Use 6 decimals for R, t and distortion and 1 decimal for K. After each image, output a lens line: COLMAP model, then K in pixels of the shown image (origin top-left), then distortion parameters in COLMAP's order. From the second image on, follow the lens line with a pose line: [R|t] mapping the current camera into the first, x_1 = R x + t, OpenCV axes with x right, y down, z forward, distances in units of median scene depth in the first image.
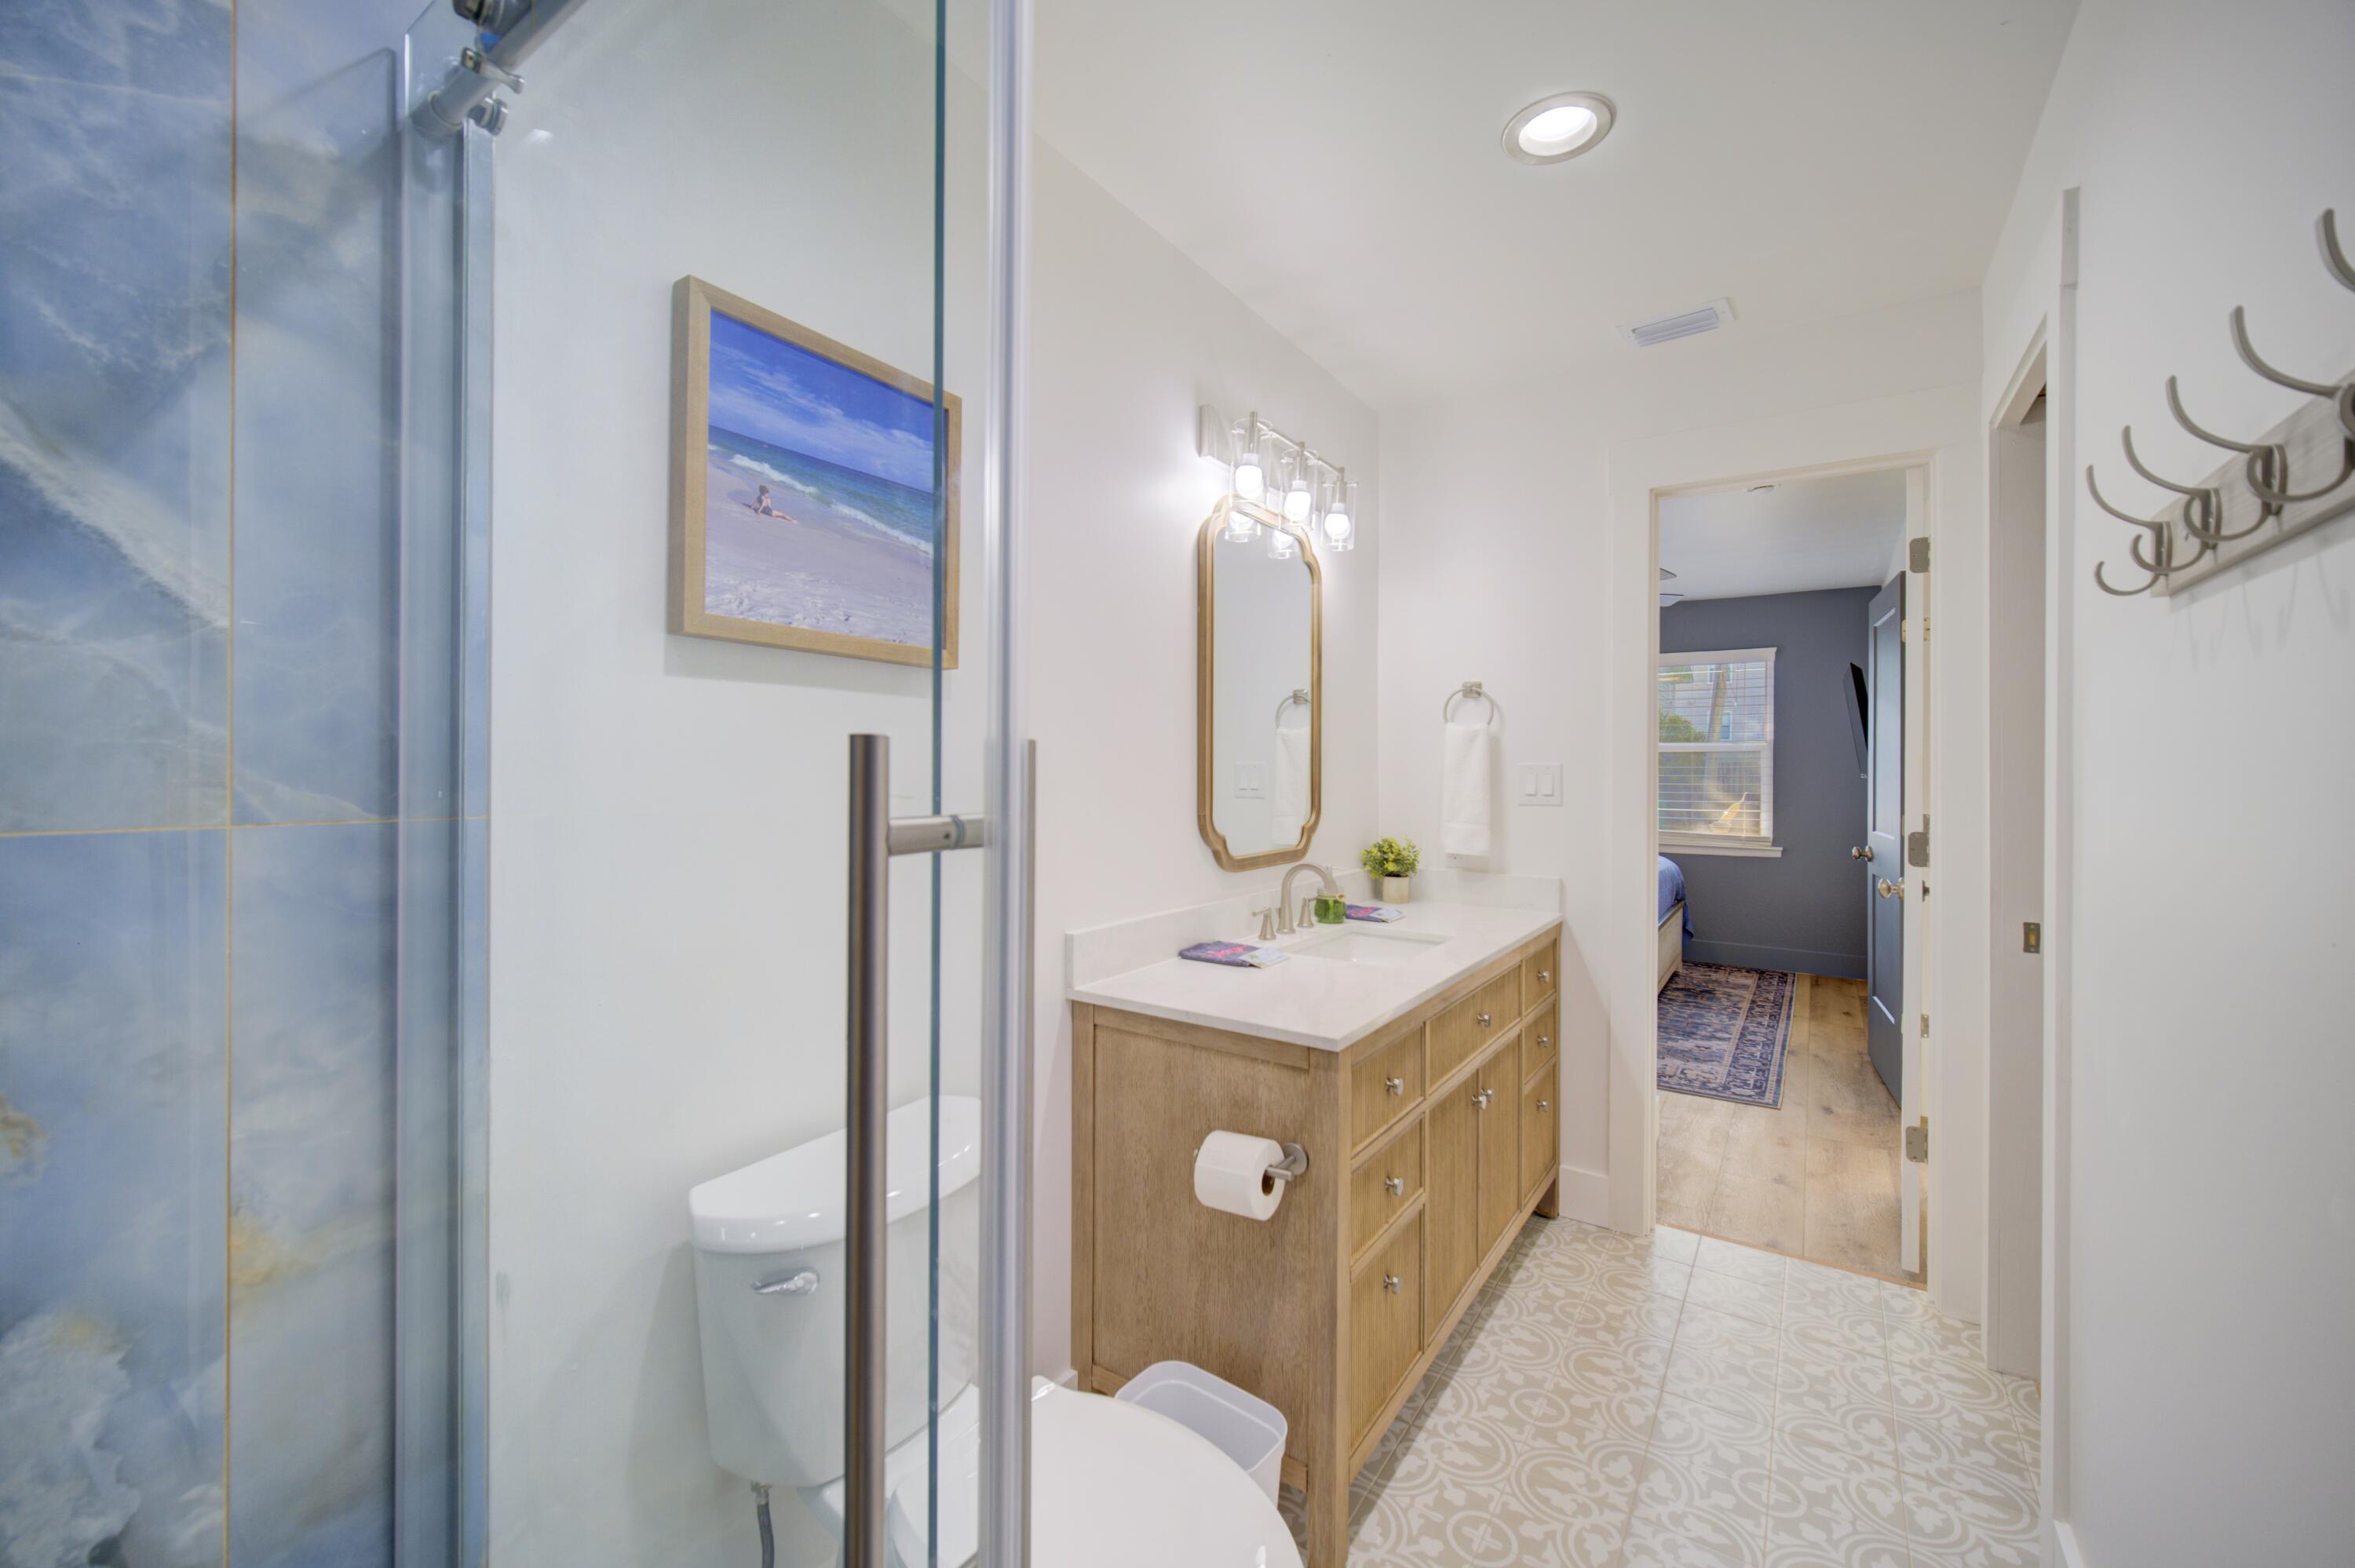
lens RADIAL K [[941.6, 0, 1174.8], [0, 941.6, 795.8], [0, 0, 1]] dist [-0.001248, 0.002580]
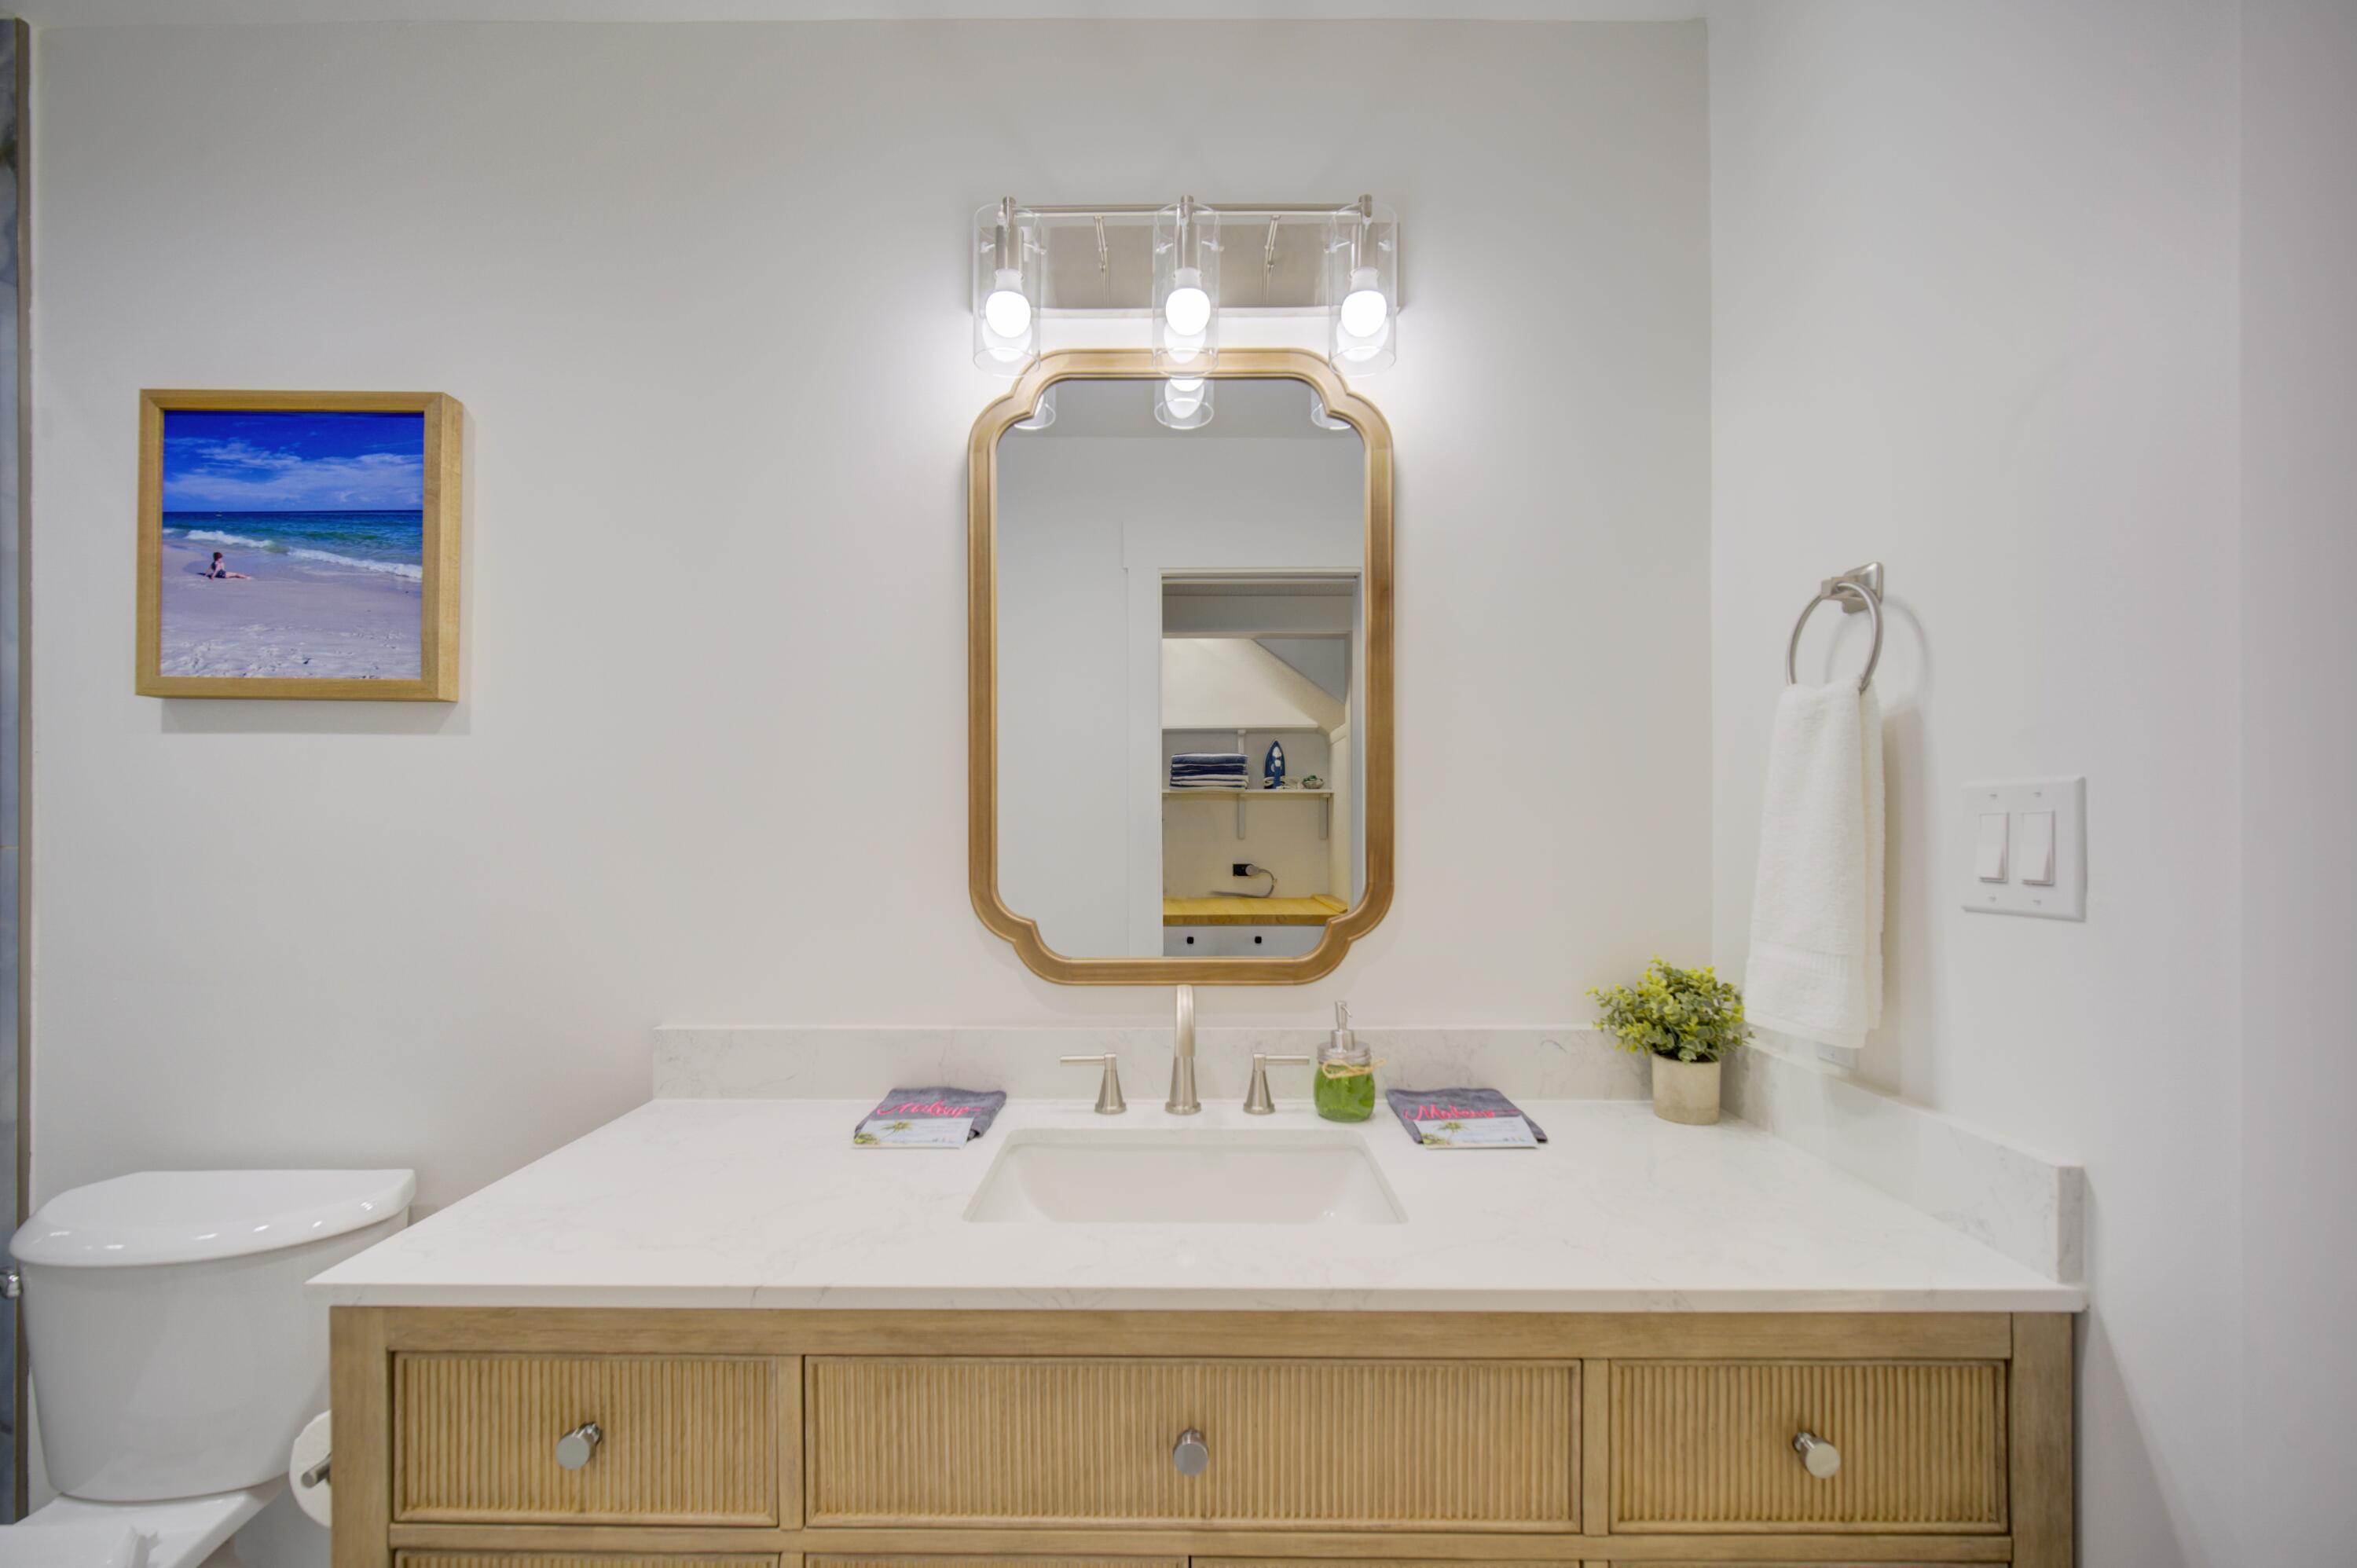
lens RADIAL K [[923.2, 0, 1178.7], [0, 923.2, 837.6], [0, 0, 1]] dist [-0.002151, -0.000119]
pose [[0.561056, 0.001825, -0.827776, 1.022165], [-0.021593, 0.999690, -0.012432, -0.010285], [0.827496, 0.024850, 0.560921, 1.276019]]
